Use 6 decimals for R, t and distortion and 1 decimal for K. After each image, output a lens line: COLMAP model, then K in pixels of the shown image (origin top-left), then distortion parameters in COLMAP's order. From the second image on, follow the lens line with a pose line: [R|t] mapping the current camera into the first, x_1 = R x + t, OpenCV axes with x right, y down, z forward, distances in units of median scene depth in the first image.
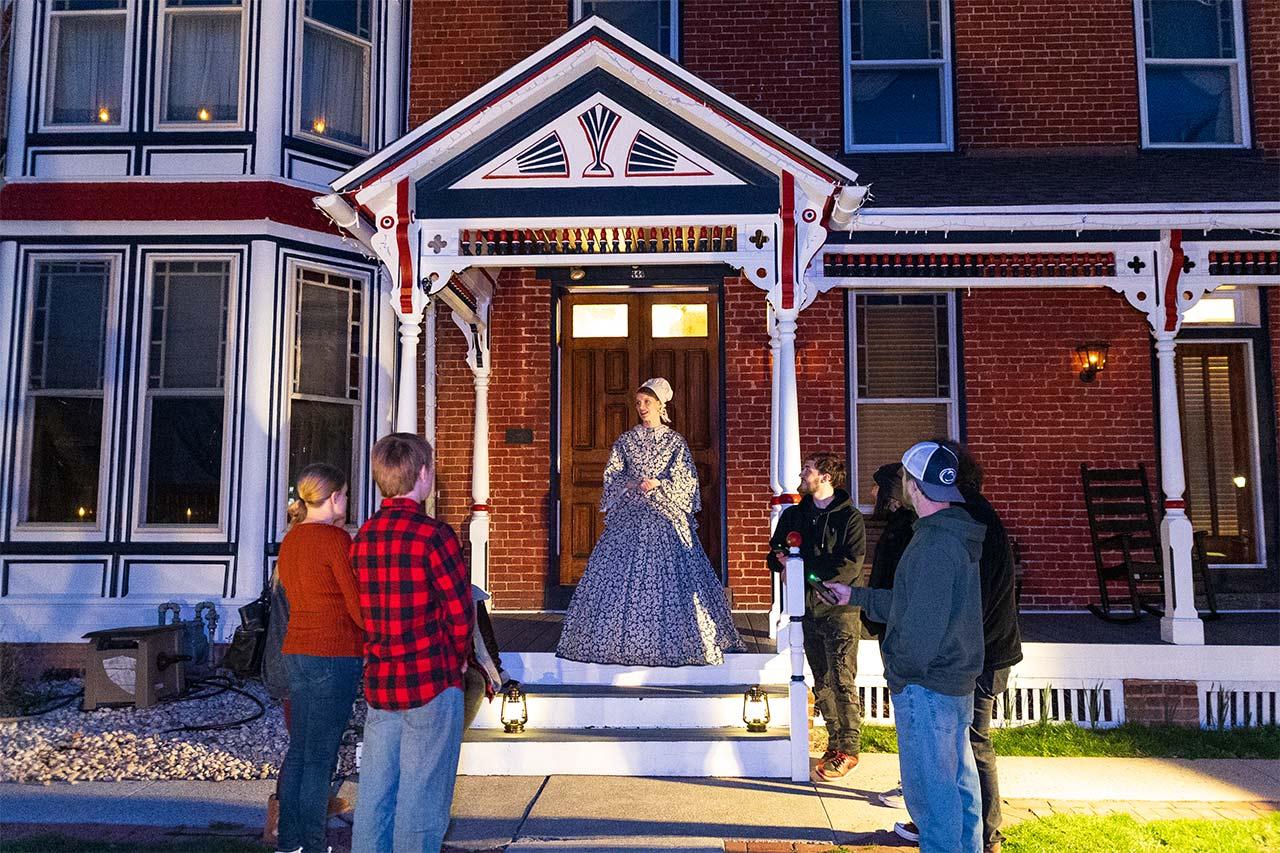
lens RADIAL K [[1056.0, 0, 641.0], [0, 1056.0, 427.0], [0, 0, 1]] dist [0.004857, 0.010941]
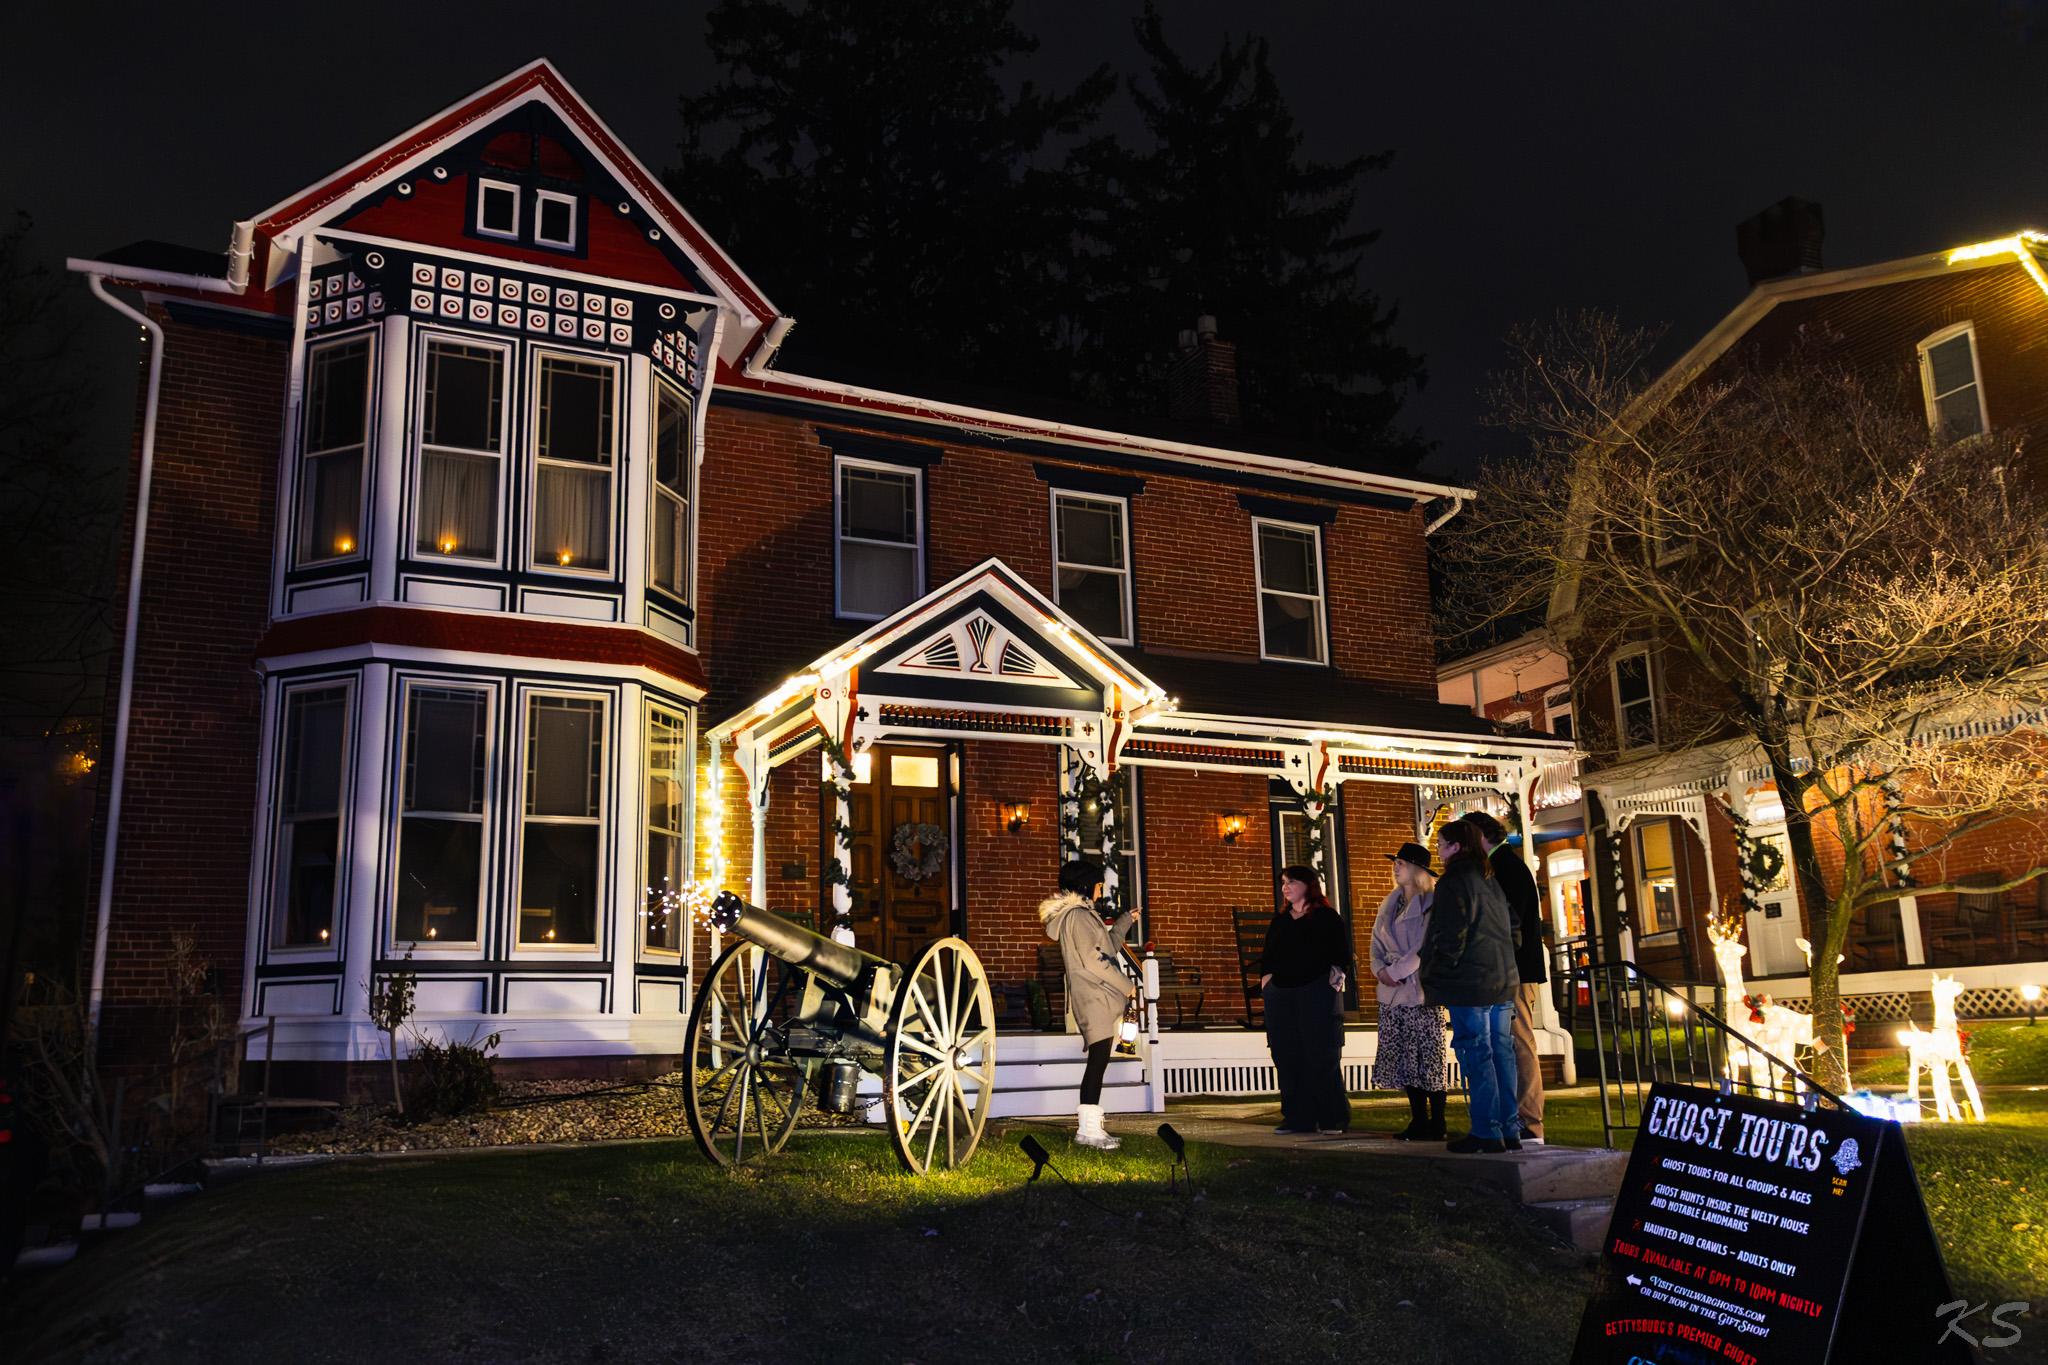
lens RADIAL K [[1689.5, 0, 1021.3], [0, 1689.5, 681.7], [0, 0, 1]] dist [0.004857, 0.010941]
pose [[0.880624, 0.083207, 0.466453, -0.815812], [-0.027092, 0.991692, -0.125752, 0.030081], [-0.473041, 0.098103, 0.875562, -0.717223]]
